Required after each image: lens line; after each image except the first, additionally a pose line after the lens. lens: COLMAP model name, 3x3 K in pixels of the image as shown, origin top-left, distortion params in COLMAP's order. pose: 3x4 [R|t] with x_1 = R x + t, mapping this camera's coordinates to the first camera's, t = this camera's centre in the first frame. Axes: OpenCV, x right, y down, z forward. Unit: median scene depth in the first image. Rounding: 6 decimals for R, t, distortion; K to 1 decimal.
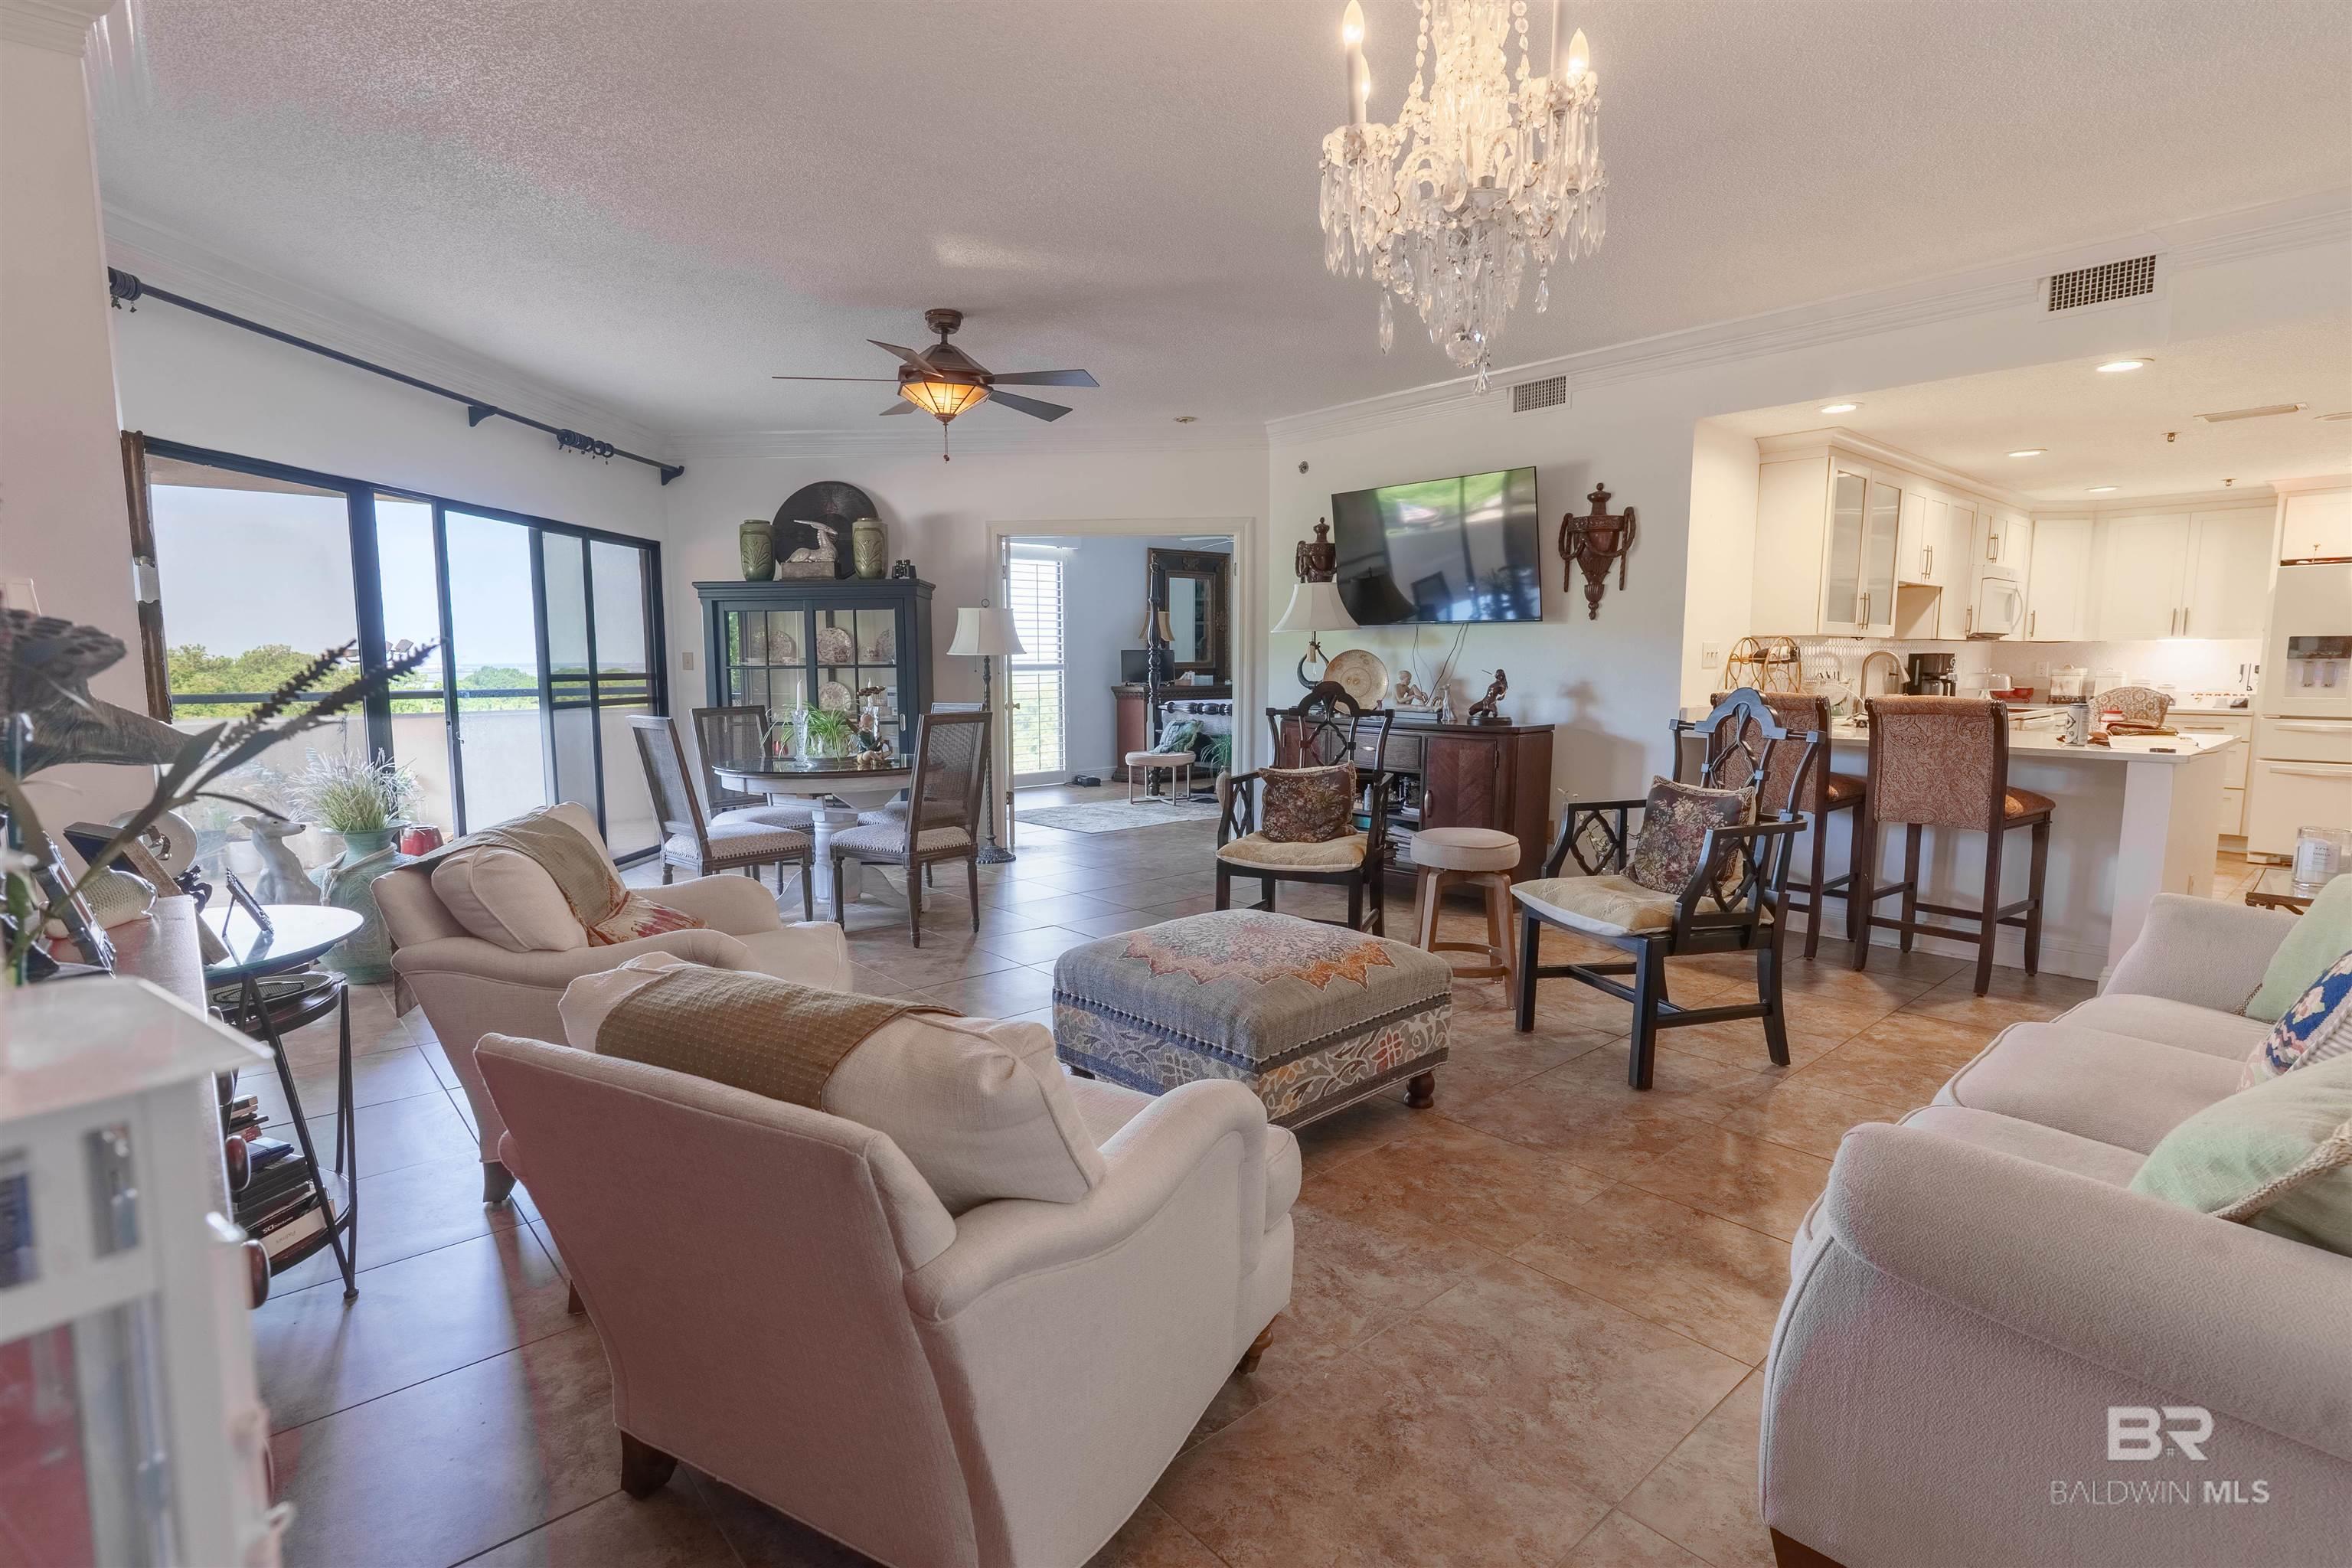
lens RADIAL K [[1117.0, 0, 1161.7], [0, 1117.0, 787.3], [0, 0, 1]] dist [0.001928, -0.000465]
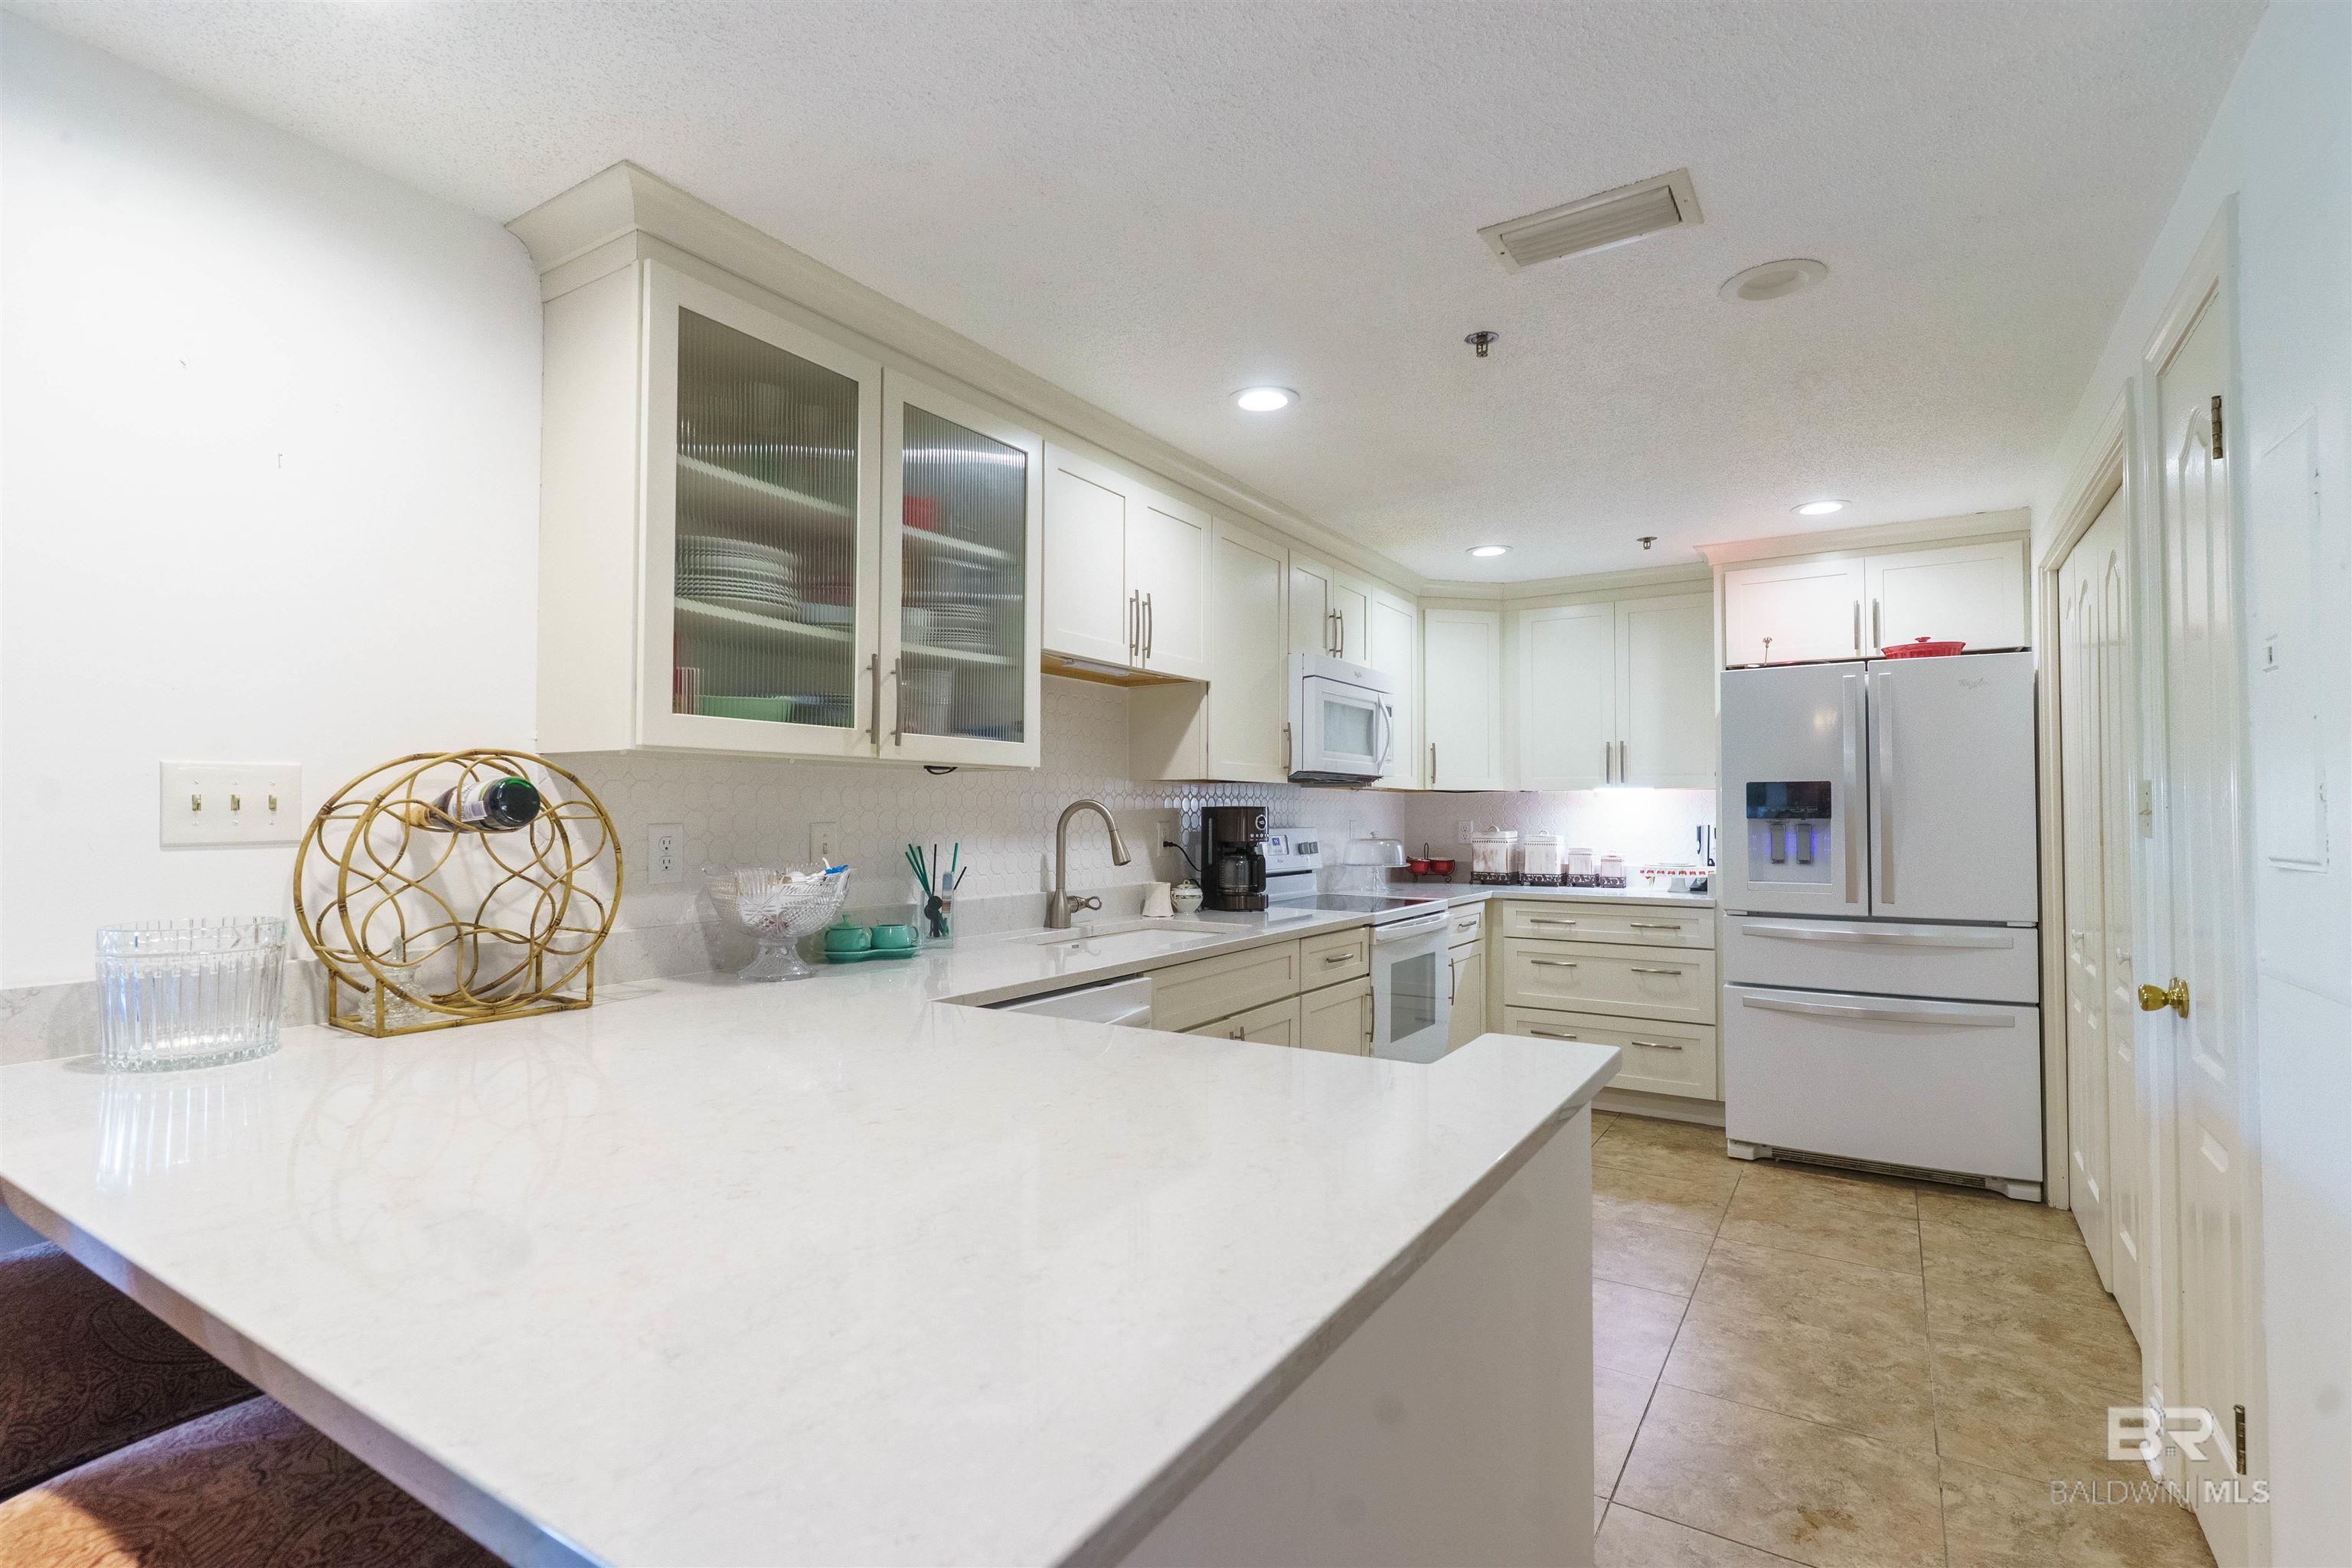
lens RADIAL K [[1108.1, 0, 1164.2], [0, 1108.1, 786.5], [0, 0, 1]] dist [0.003765, 0.000865]
pose [[0.960246, 0.012313, 0.278883, 0.489475], [0.026635, 0.990428, -0.135435, -0.054120], [-0.277881, 0.137479, 0.950727, 0.470099]]
